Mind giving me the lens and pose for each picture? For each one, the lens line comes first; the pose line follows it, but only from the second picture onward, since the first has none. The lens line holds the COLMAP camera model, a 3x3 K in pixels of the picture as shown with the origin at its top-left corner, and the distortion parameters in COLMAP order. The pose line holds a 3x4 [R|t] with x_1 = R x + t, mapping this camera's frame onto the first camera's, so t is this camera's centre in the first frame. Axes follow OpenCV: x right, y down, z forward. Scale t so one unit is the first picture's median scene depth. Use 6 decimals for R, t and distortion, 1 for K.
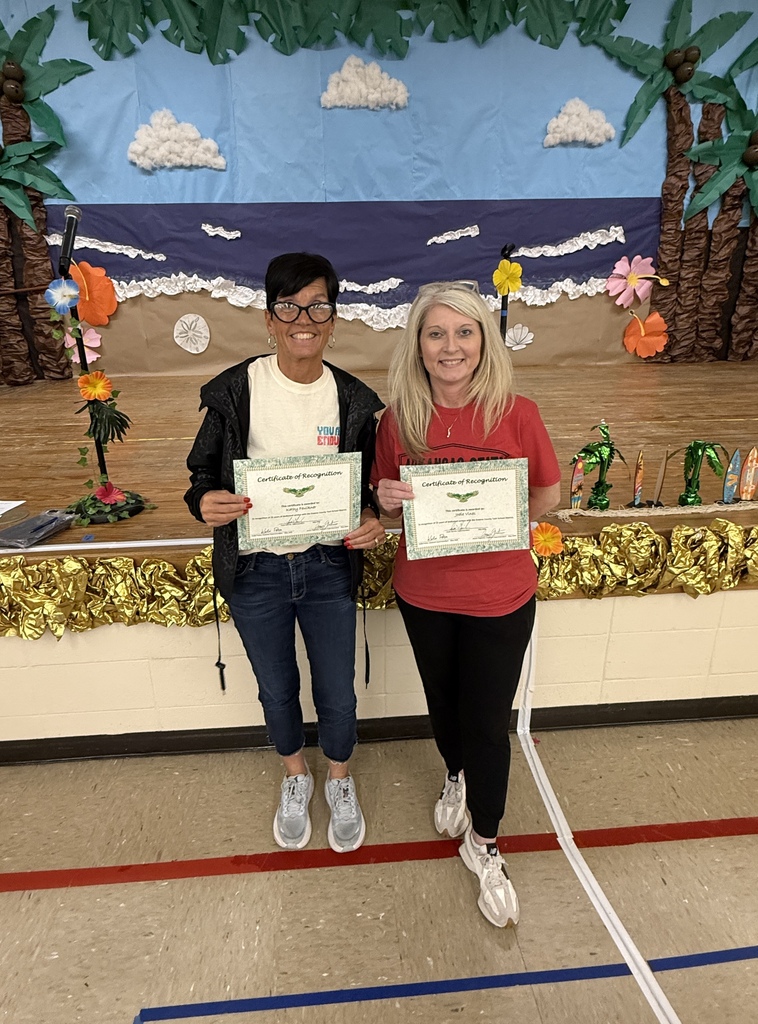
lens RADIAL K [[532.6, 0, 356.1], [0, 532.6, 456.6], [0, 0, 1]] dist [-0.002670, 0.000378]
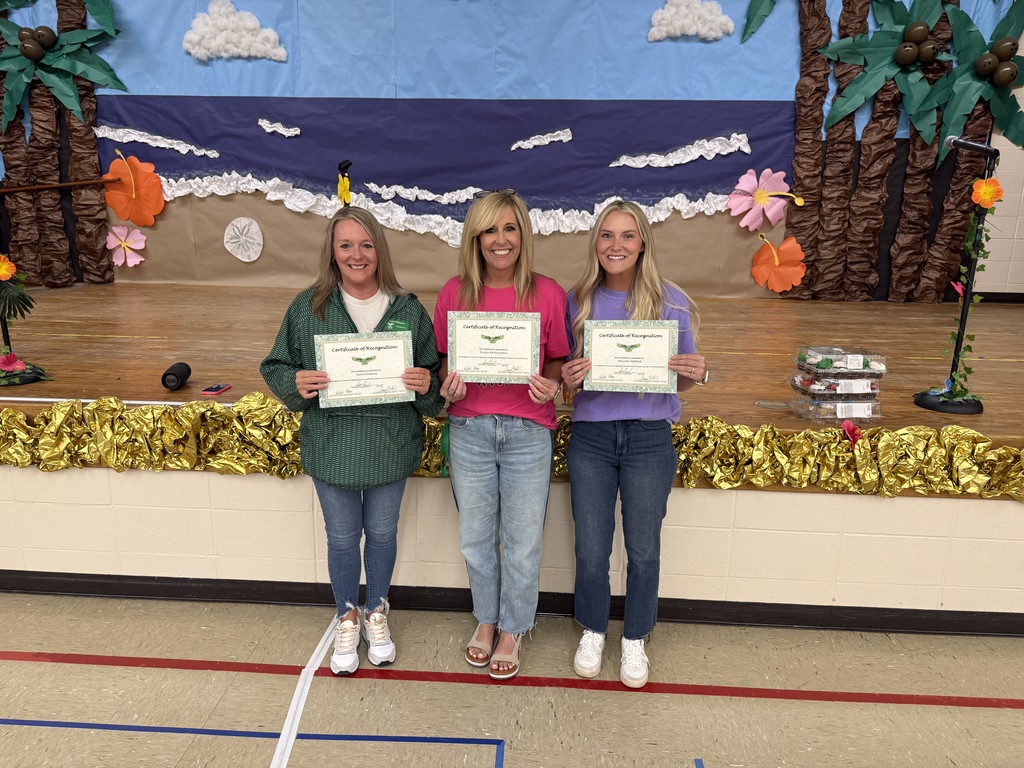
lens RADIAL K [[732.4, 0, 506.6], [0, 732.4, 388.2], [0, 0, 1]] dist [0.011189, -0.018817]
pose [[0.992968, 0.062296, -0.100671, 0.285252], [-0.067147, 0.996704, -0.045532, 0.046414], [0.097503, 0.051972, 0.993877, -0.173448]]
